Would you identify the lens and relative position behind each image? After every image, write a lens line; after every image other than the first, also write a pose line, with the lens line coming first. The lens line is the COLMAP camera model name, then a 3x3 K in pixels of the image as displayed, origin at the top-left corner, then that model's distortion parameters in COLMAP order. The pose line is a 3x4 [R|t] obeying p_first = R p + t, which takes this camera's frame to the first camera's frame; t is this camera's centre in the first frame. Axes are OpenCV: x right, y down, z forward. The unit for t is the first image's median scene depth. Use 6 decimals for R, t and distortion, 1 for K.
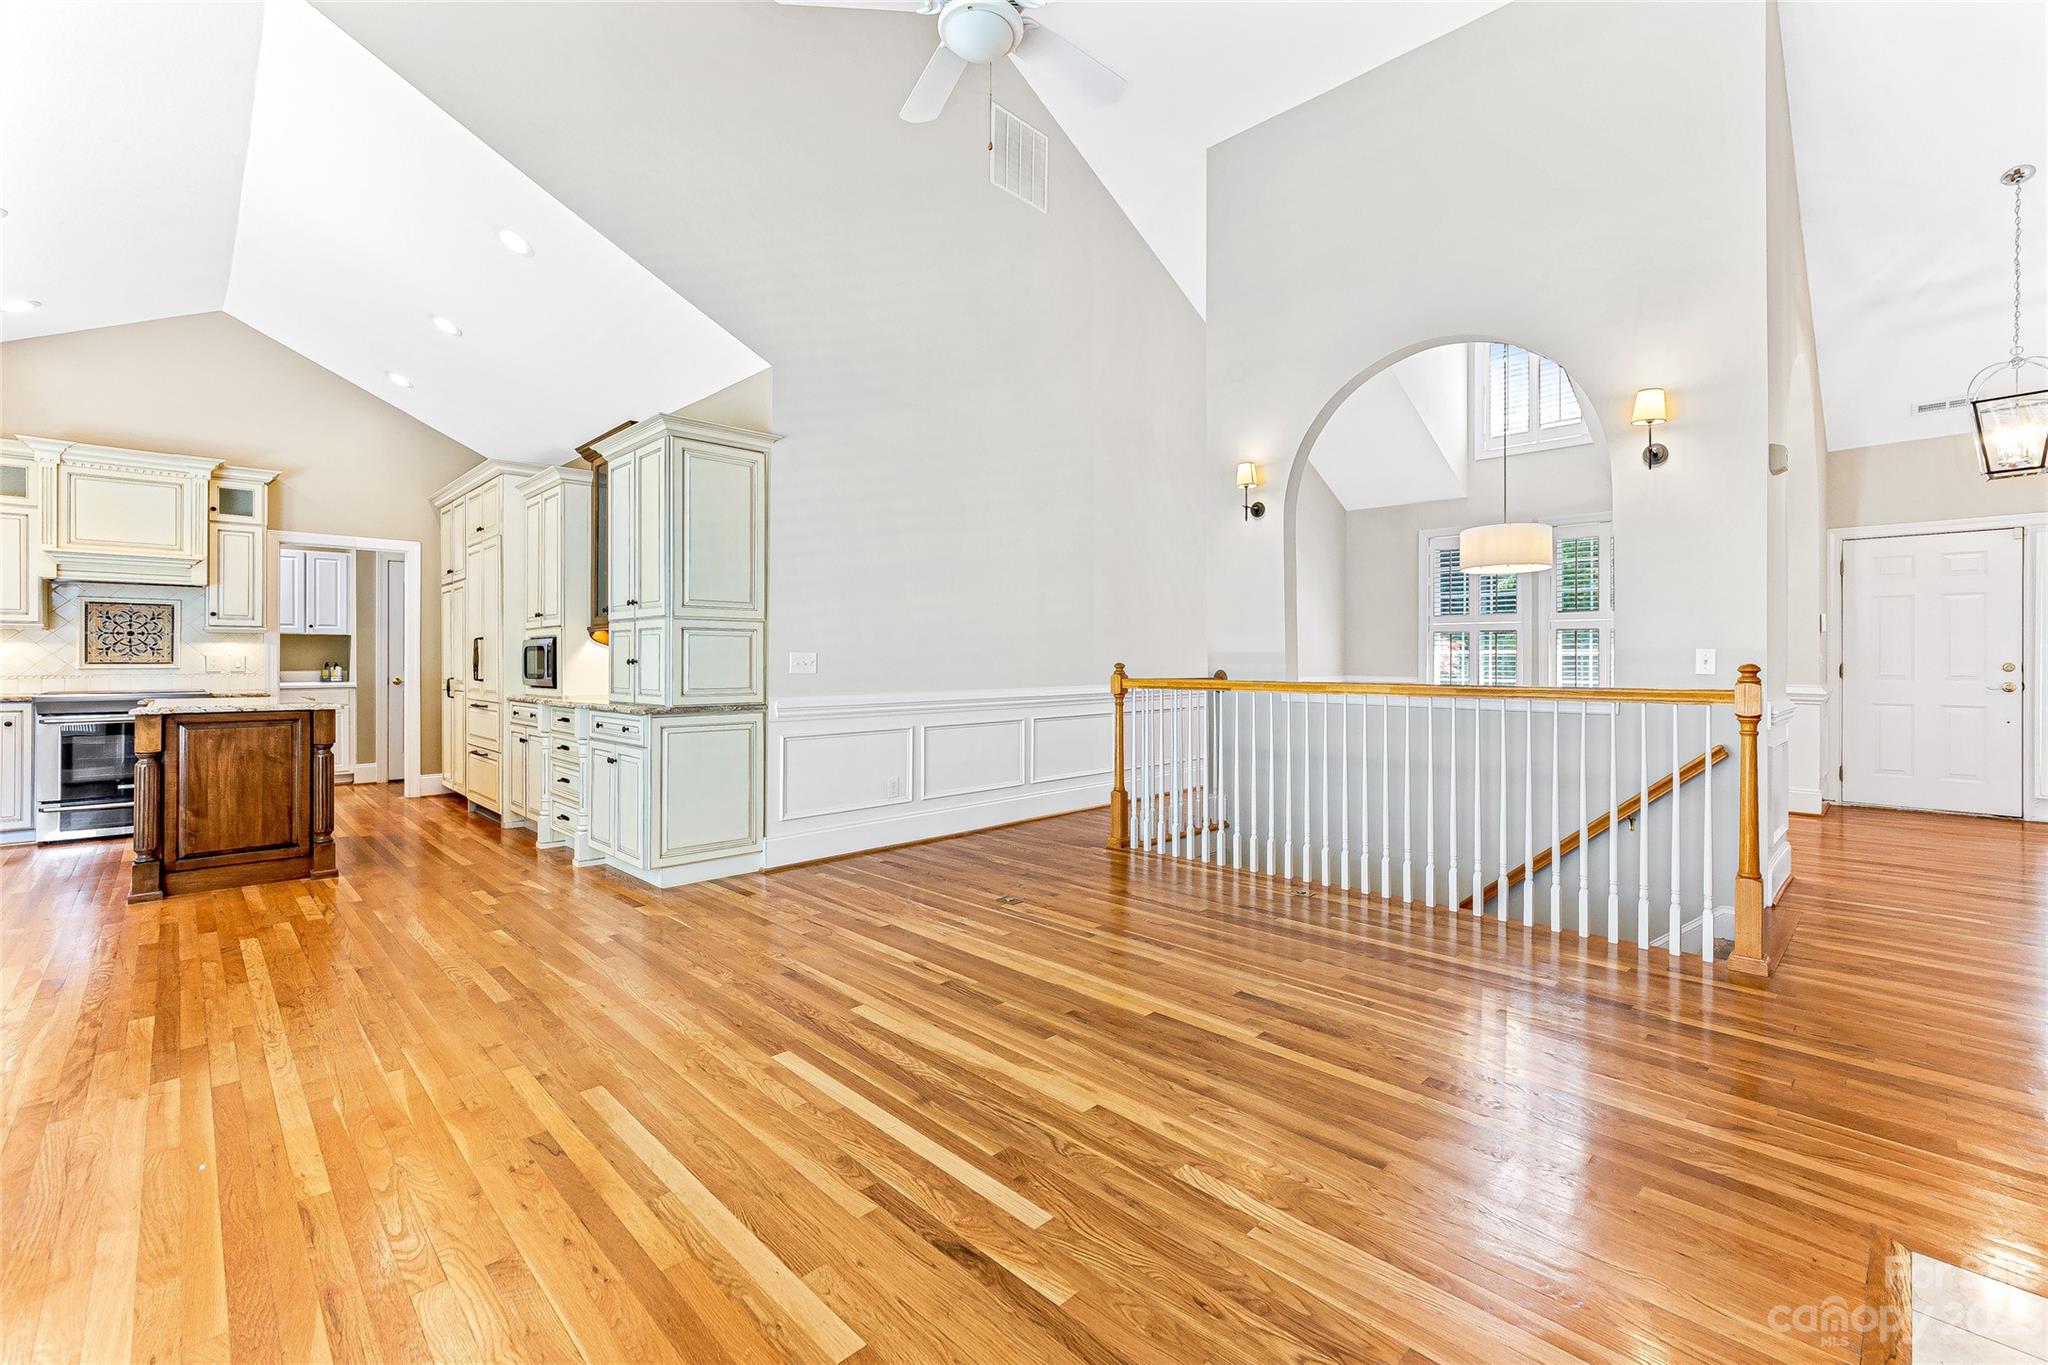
lens RADIAL K [[884.6, 0, 1036.8], [0, 884.6, 658.4], [0, 0, 1]] dist [-0.006204, 0.004063]
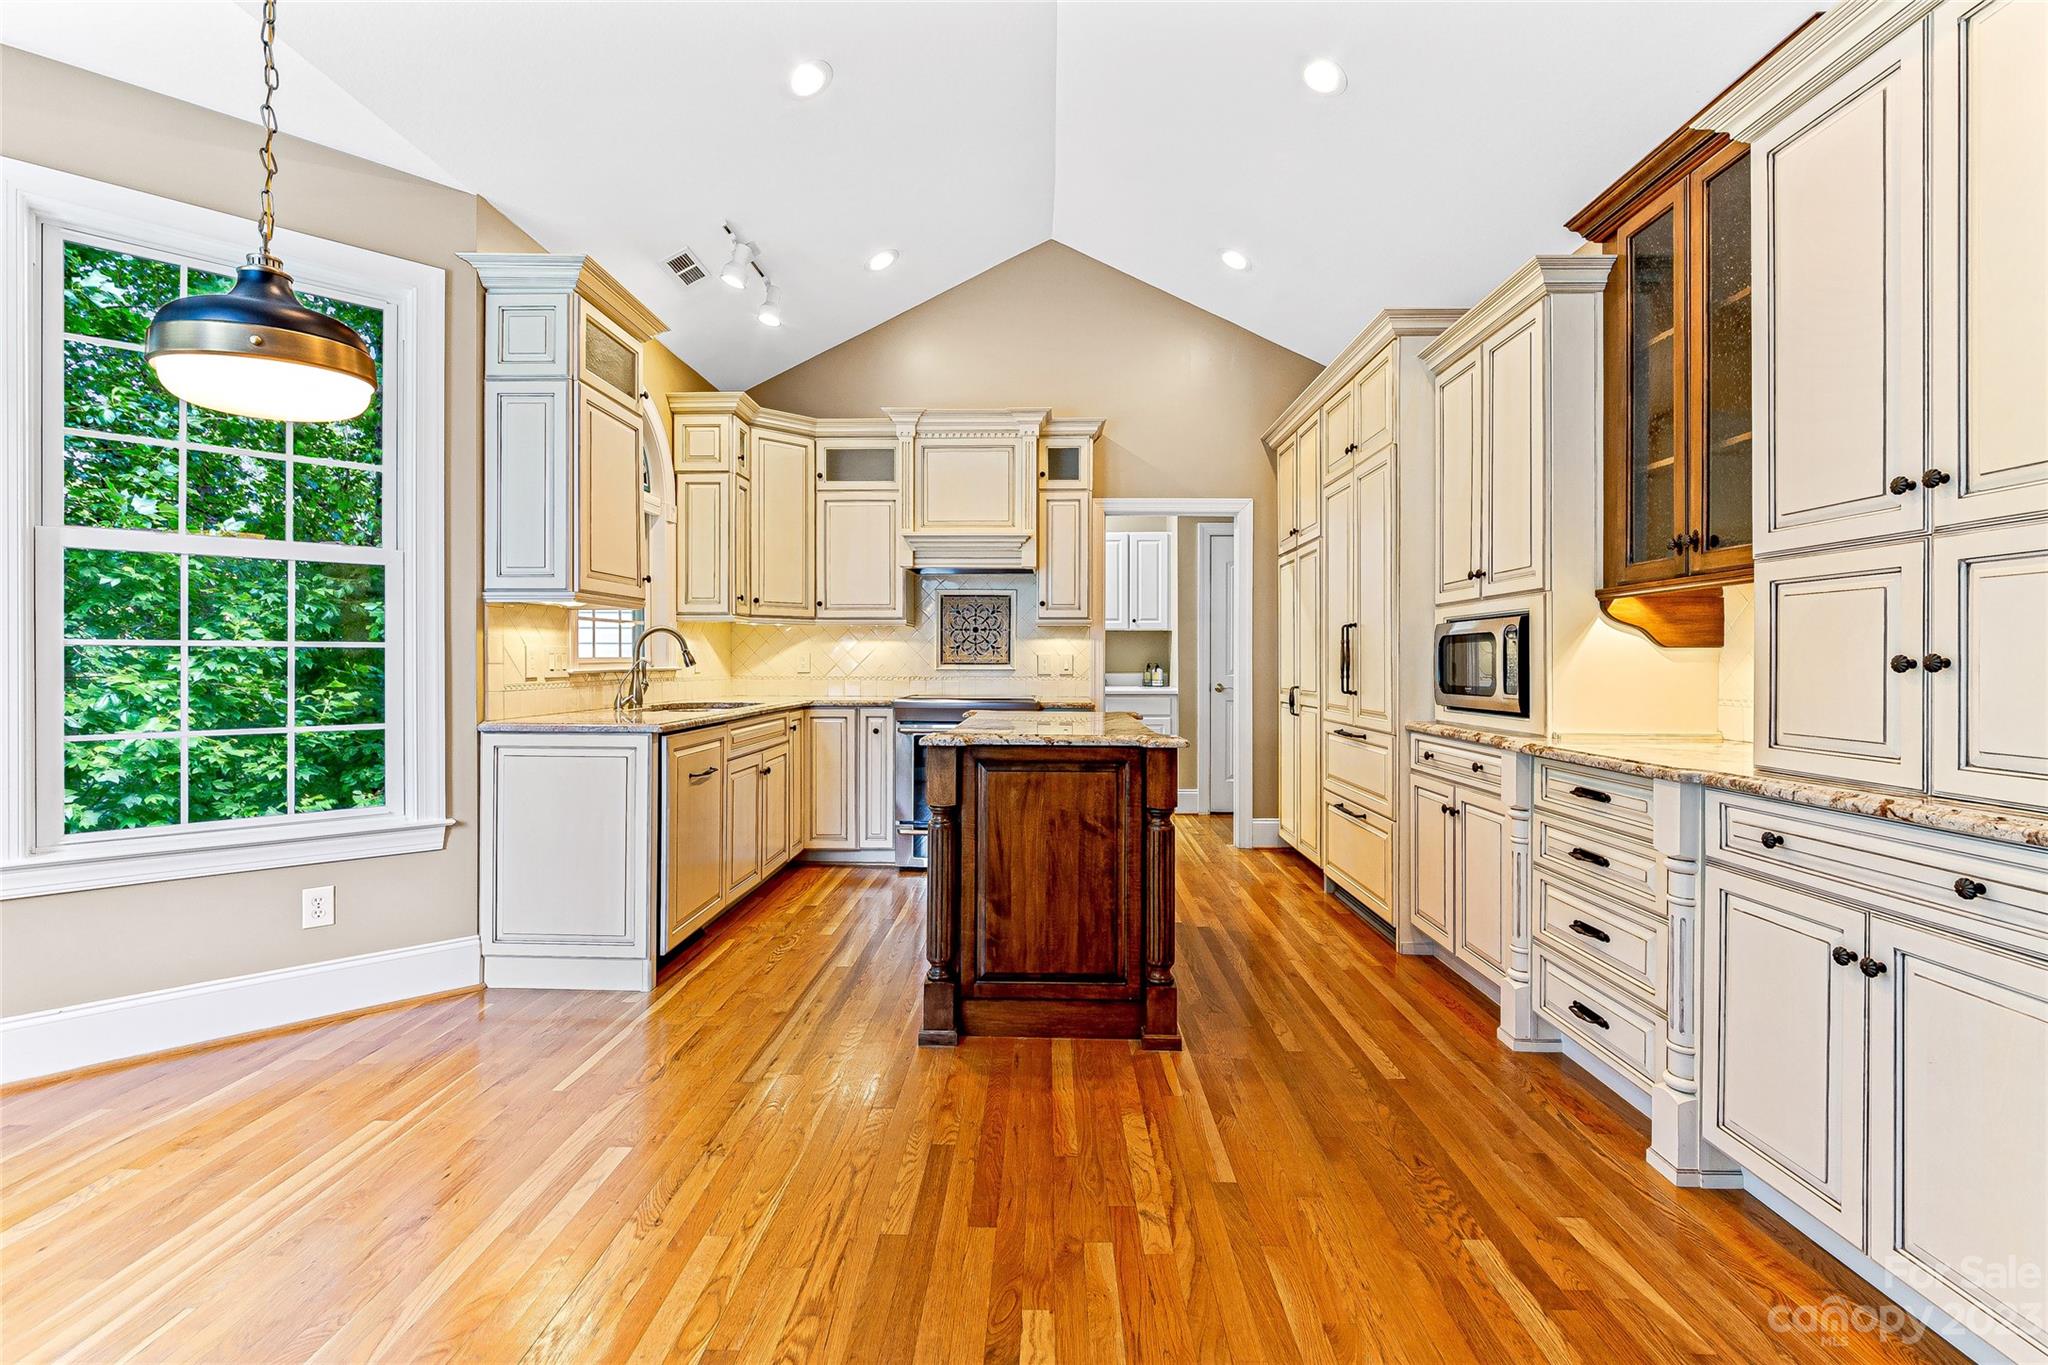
lens RADIAL K [[910.6, 0, 1025.1], [0, 910.6, 658.1], [0, 0, 1]] dist [-0.005356, 0.000091]
pose [[0.695950, -0.001115, -0.718090, -0.374700], [-0.000385, 0.999998, -0.001926, 0.001819], [0.718090, 0.001617, 0.695948, 0.443453]]
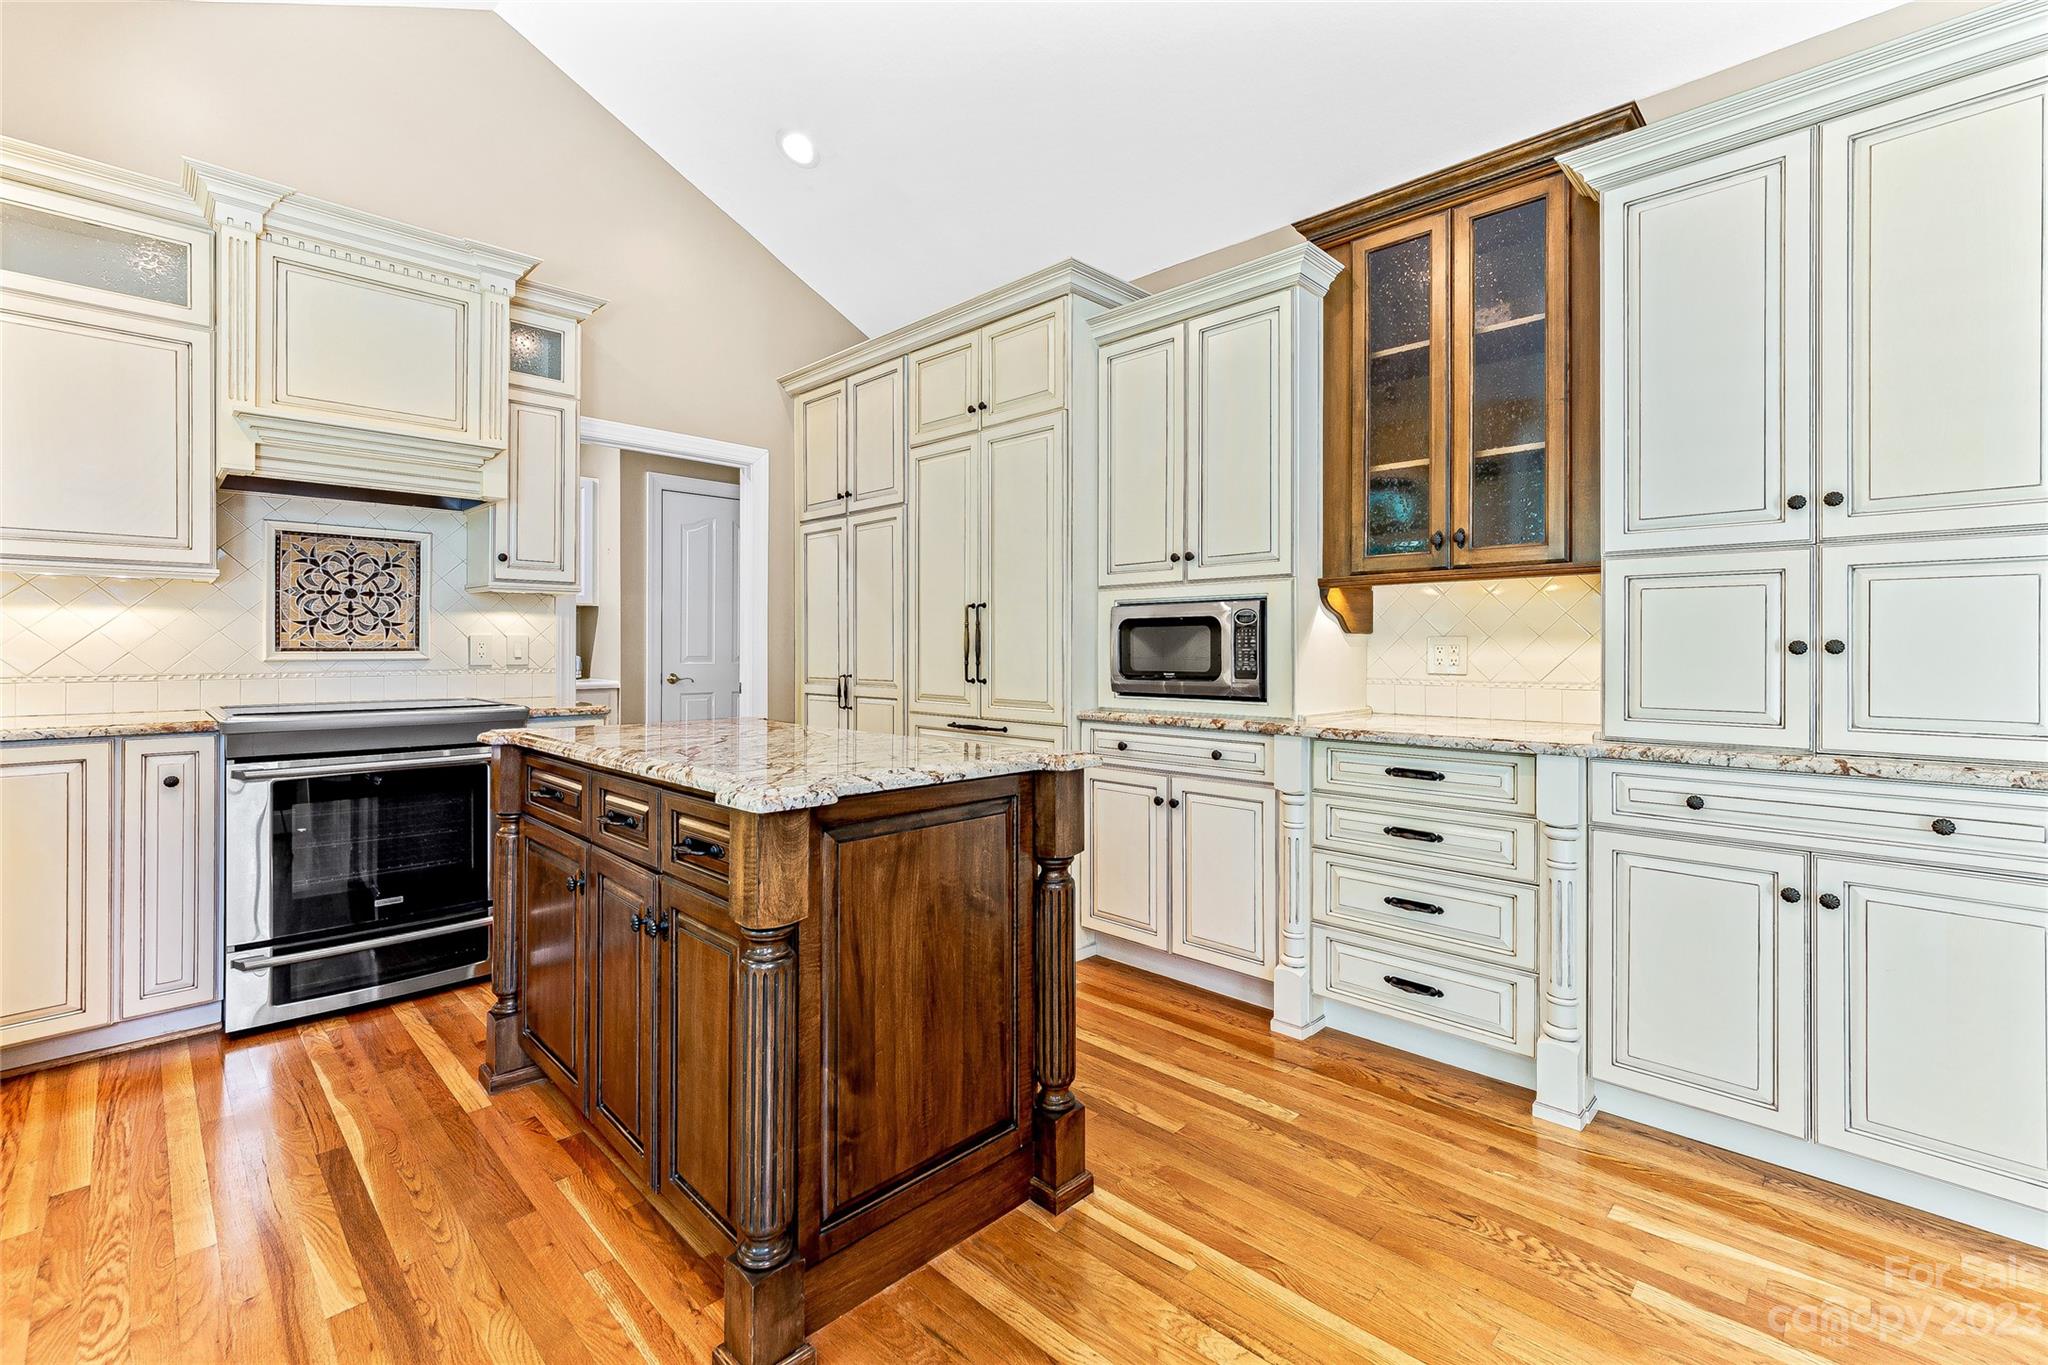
lens RADIAL K [[884.6, 0, 1024.3], [0, 884.6, 646.8], [0, 0, 1]] dist [-0.006204, 0.004063]
pose [[0.999755, 0.001690, 0.022053, -0.692926], [-0.001705, 0.999998, 0.000669, 0.002916], [-0.022052, -0.000707, 0.999757, 0.504910]]
